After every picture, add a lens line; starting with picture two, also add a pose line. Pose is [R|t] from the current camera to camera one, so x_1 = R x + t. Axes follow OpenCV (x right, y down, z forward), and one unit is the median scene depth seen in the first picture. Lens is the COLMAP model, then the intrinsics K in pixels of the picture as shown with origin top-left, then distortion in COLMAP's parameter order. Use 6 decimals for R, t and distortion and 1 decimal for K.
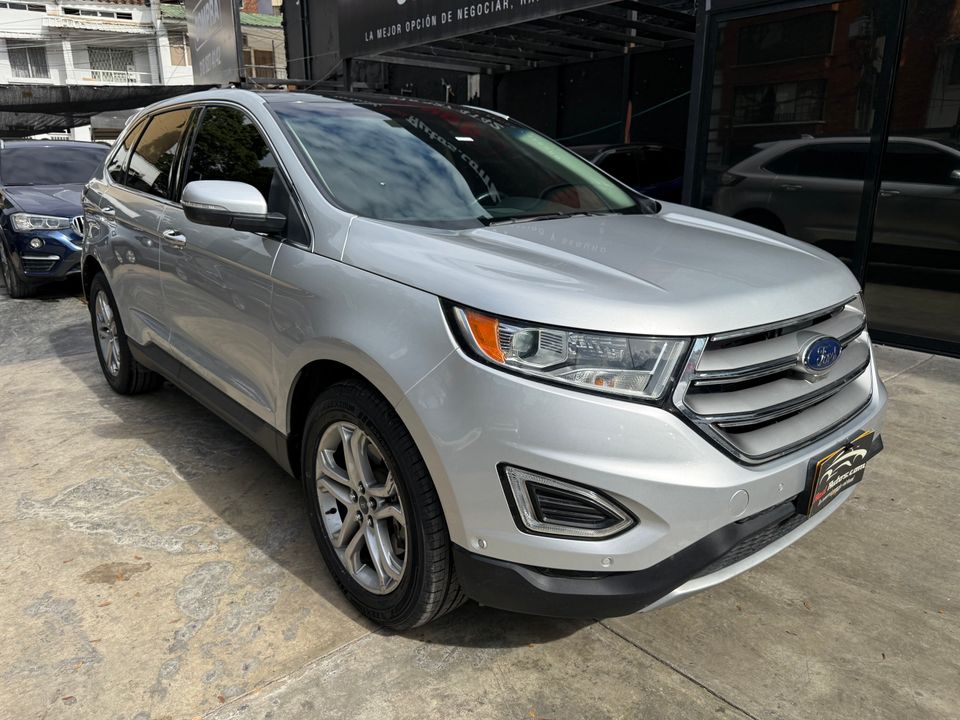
lens RADIAL K [[691.9, 0, 480.0], [0, 691.9, 360.0], [0, 0, 1]] dist [0.021053, -0.023250]
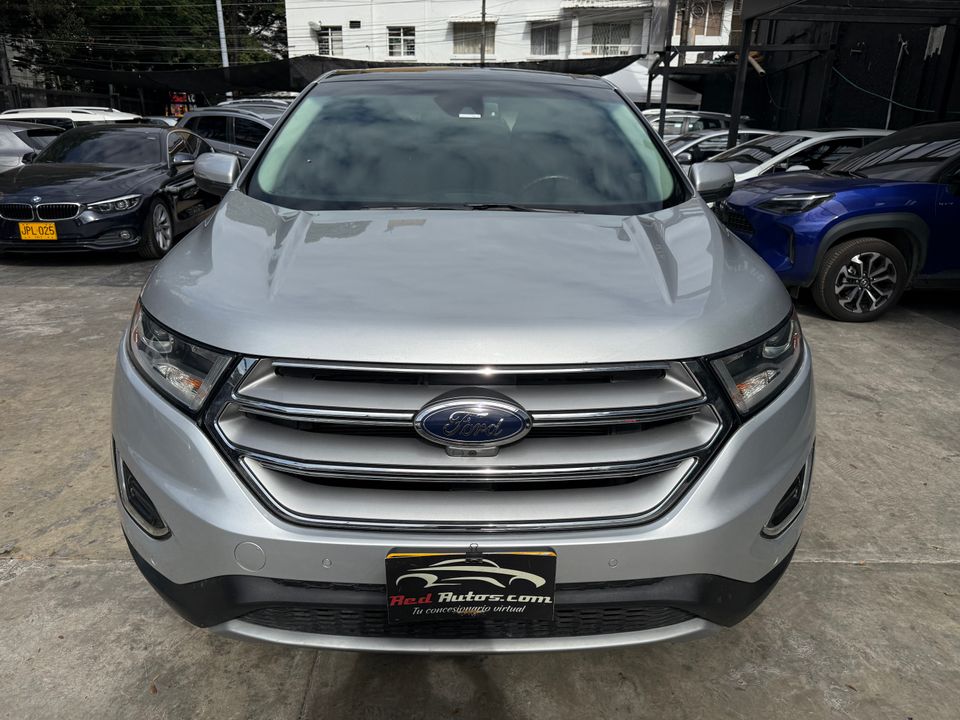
lens RADIAL K [[691.9, 0, 480.0], [0, 691.9, 360.0], [0, 0, 1]] dist [0.021053, -0.023250]
pose [[0.772851, 0.215471, -0.596886, 0.446362], [-0.190341, 0.975993, 0.105872, -0.074857], [0.605369, 0.031788, 0.795310, 0.204144]]
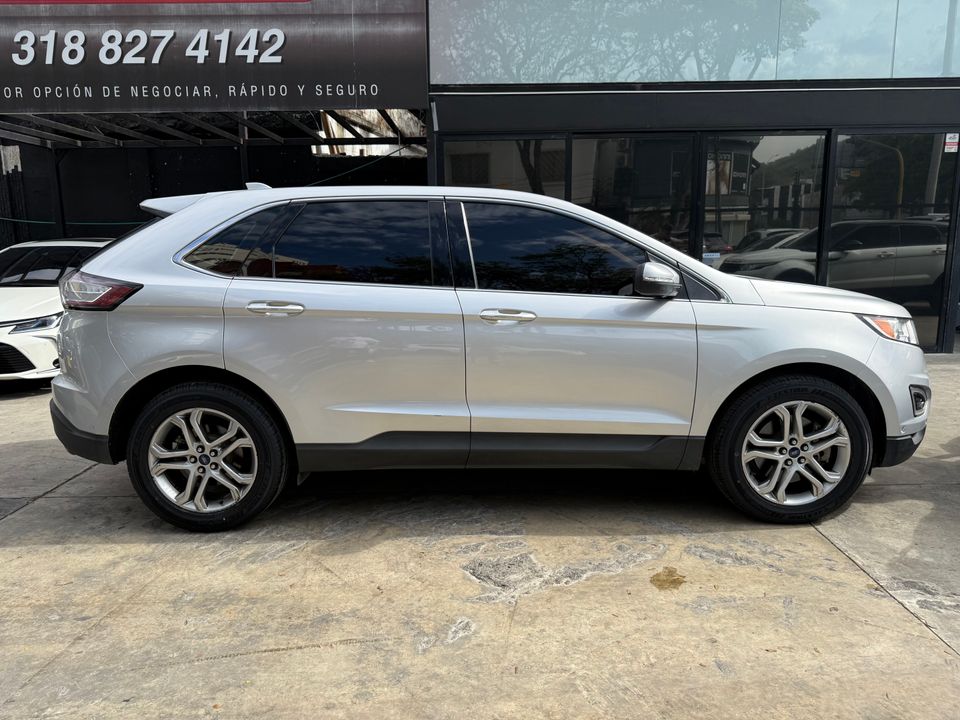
lens RADIAL K [[691.9, 0, 480.0], [0, 691.9, 360.0], [0, 0, 1]] dist [0.021053, -0.023250]
pose [[0.644486, -0.138249, 0.752014, -0.977826], [0.220630, 0.975309, -0.009784, -0.077451], [-0.732093, 0.172222, 0.659075, 0.231977]]
